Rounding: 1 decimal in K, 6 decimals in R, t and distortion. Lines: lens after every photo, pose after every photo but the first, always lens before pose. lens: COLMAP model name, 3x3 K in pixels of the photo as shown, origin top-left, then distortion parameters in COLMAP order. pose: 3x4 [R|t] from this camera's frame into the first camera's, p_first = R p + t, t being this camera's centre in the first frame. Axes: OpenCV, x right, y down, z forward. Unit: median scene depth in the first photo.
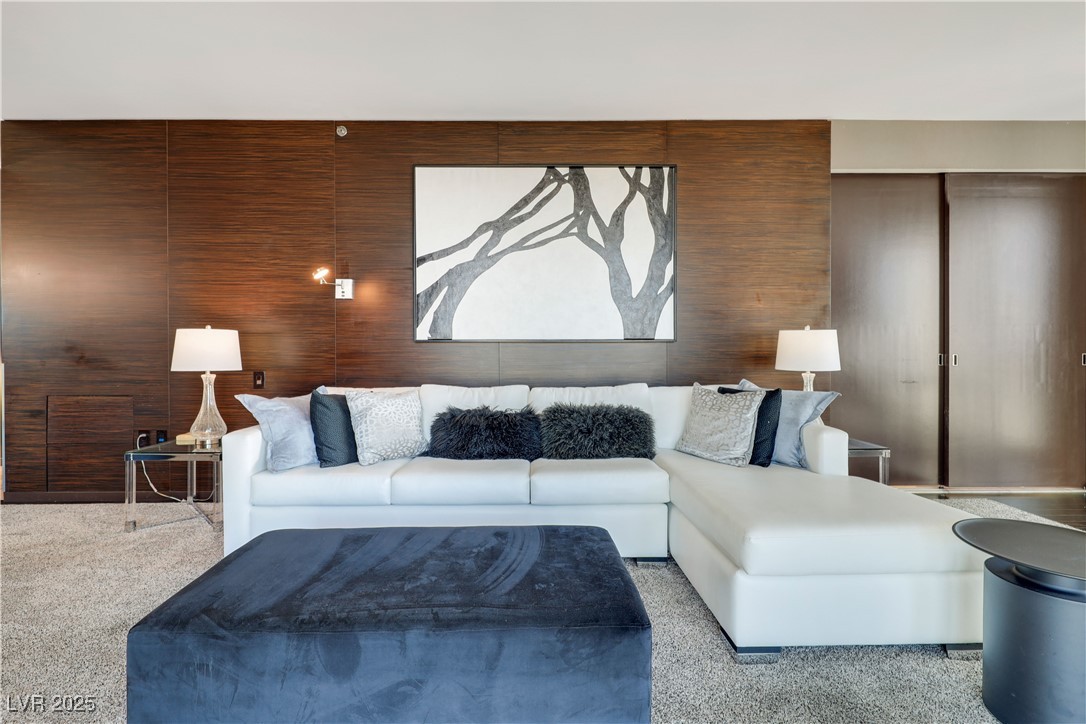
lens RADIAL K [[509.5, 0, 542.1], [0, 509.5, 354.6], [0, 0, 1]] dist [-0.001546, -0.001057]
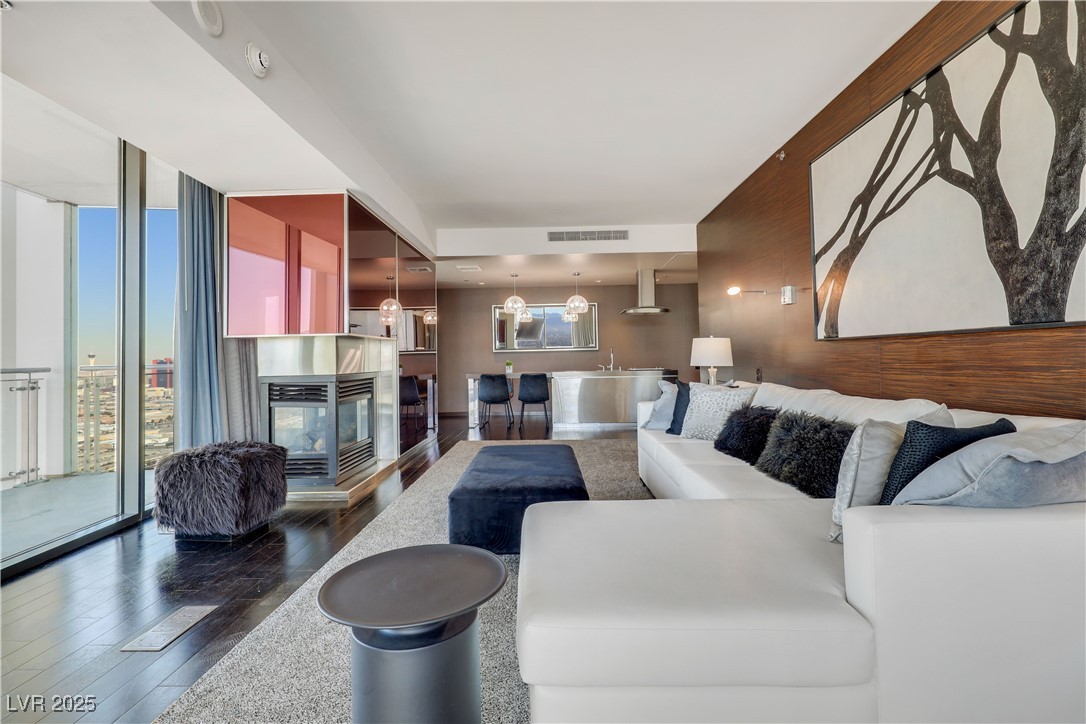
lens RADIAL K [[509.5, 0, 542.1], [0, 509.5, 354.6], [0, 0, 1]] dist [-0.001546, -0.001057]
pose [[-0.028221, -0.006234, -0.999582, 0.749316], [0.020231, 0.999772, -0.006806, -0.002425], [0.999397, -0.020415, -0.028088, 0.495281]]
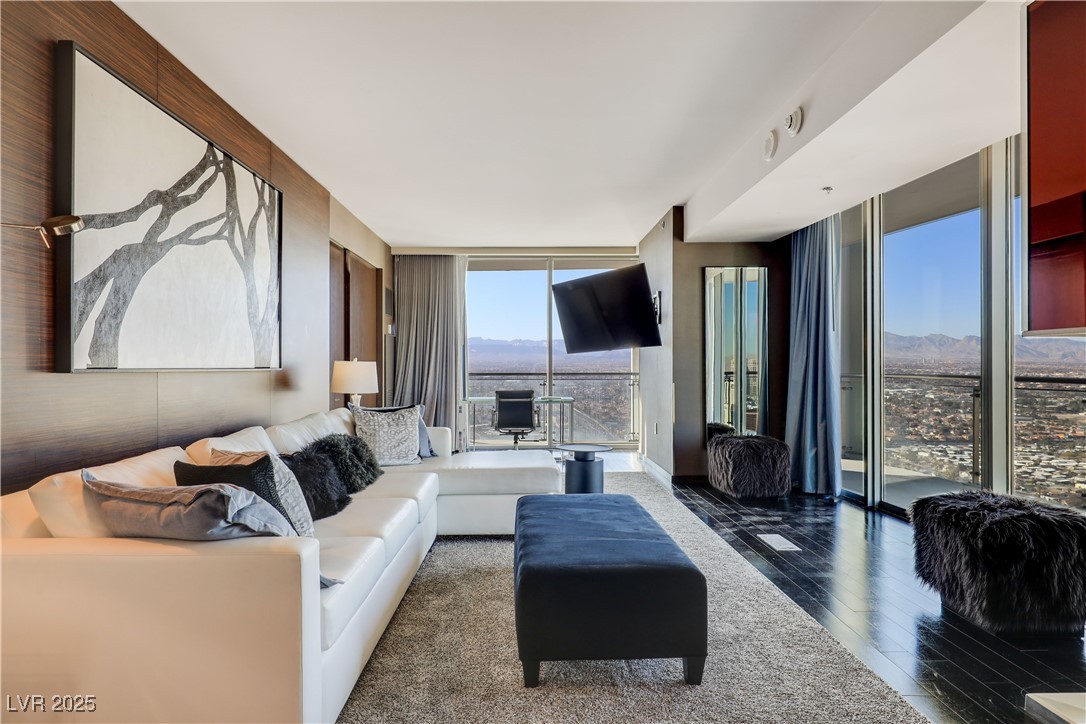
lens RADIAL K [[569.8, 0, 541.6], [0, 569.8, 360.7], [0, 0, 1]] dist [0.004223, -0.000067]
pose [[-0.013285, 0.011863, 0.999841, -0.852575], [0.006233, 0.999911, -0.011781, -0.026477], [-0.999892, 0.006075, -0.013358, 0.510656]]
